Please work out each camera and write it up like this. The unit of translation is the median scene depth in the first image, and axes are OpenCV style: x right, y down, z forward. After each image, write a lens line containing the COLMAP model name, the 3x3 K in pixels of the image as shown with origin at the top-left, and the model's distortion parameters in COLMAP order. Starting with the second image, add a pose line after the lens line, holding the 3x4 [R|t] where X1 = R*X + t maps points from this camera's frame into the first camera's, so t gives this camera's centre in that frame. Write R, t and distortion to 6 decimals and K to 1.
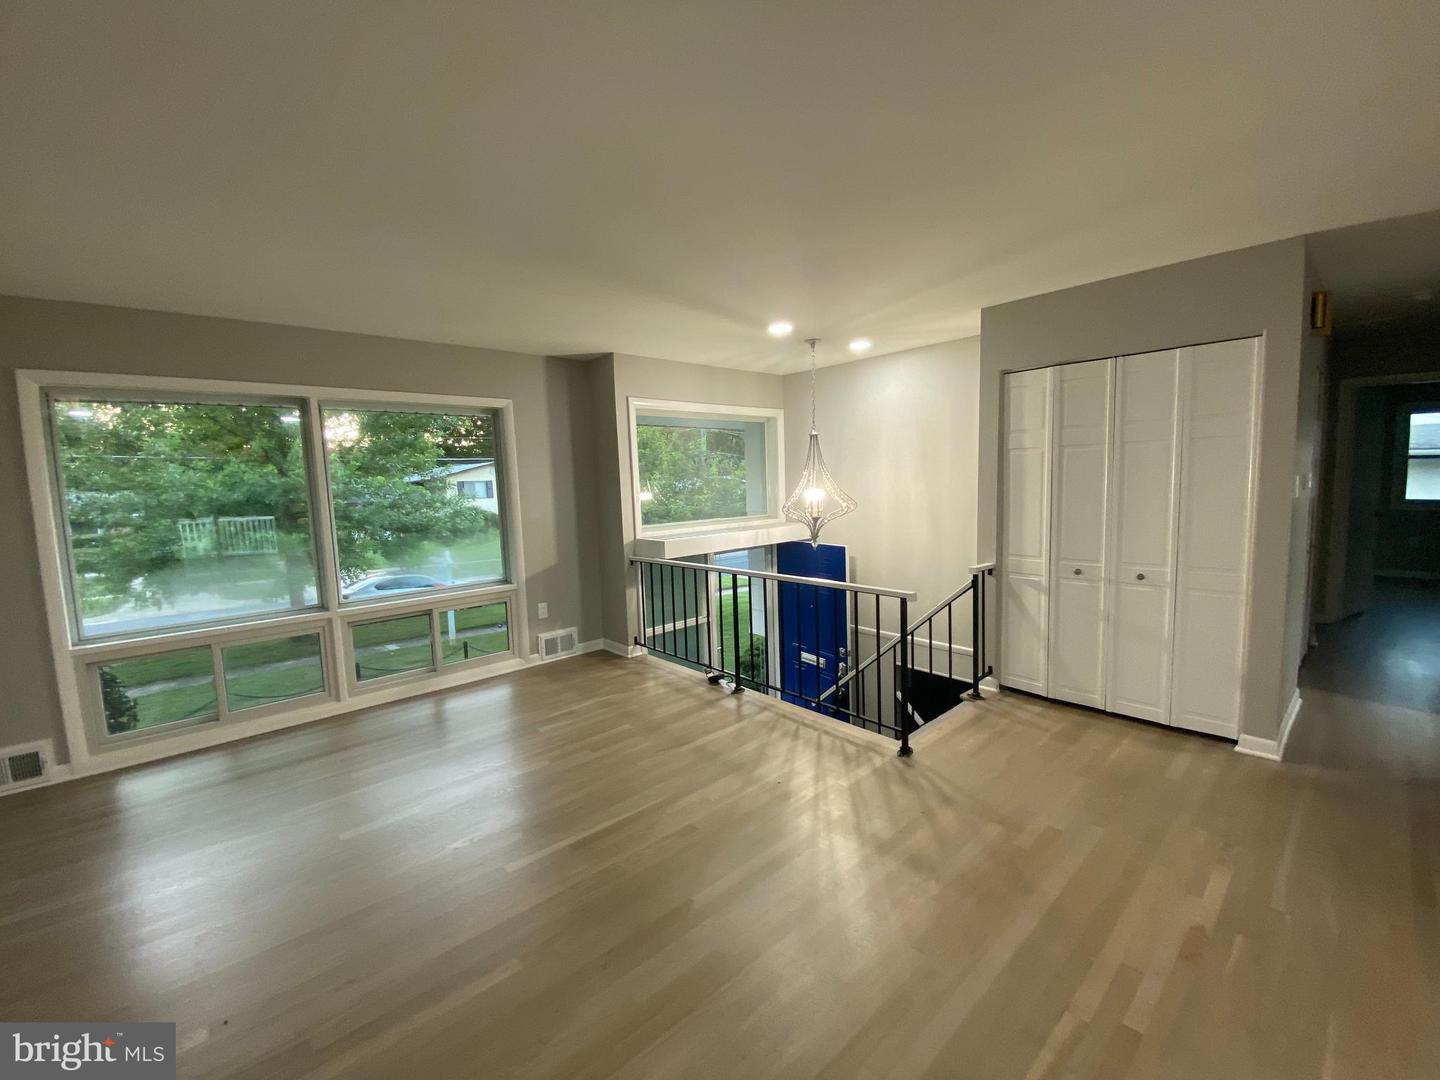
lens RADIAL K [[589.9, 0, 725.7], [0, 589.9, 541.2], [0, 0, 1]] dist [0.000125, -0.018494]
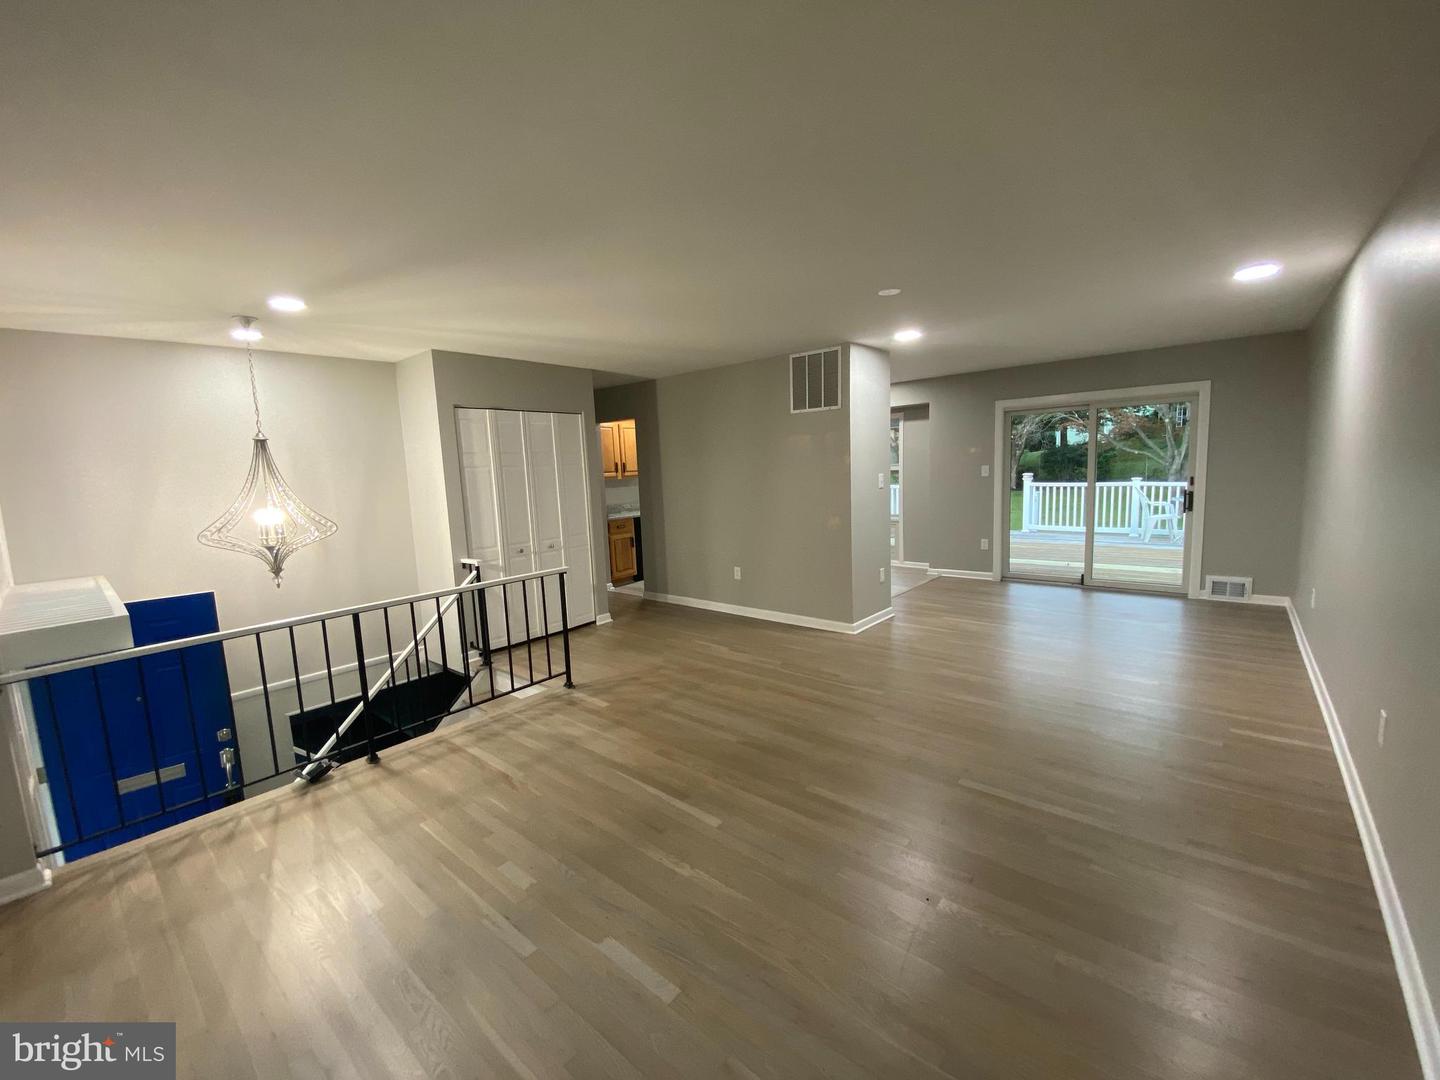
lens RADIAL K [[589.9, 0, 725.7], [0, 589.9, 541.2], [0, 0, 1]] dist [0.000125, -0.018494]
pose [[-0.163785, -0.087509, 0.982607, -0.943940], [0.145531, 0.983016, 0.111803, -0.062461], [-0.975703, 0.161311, -0.148268, 0.710485]]
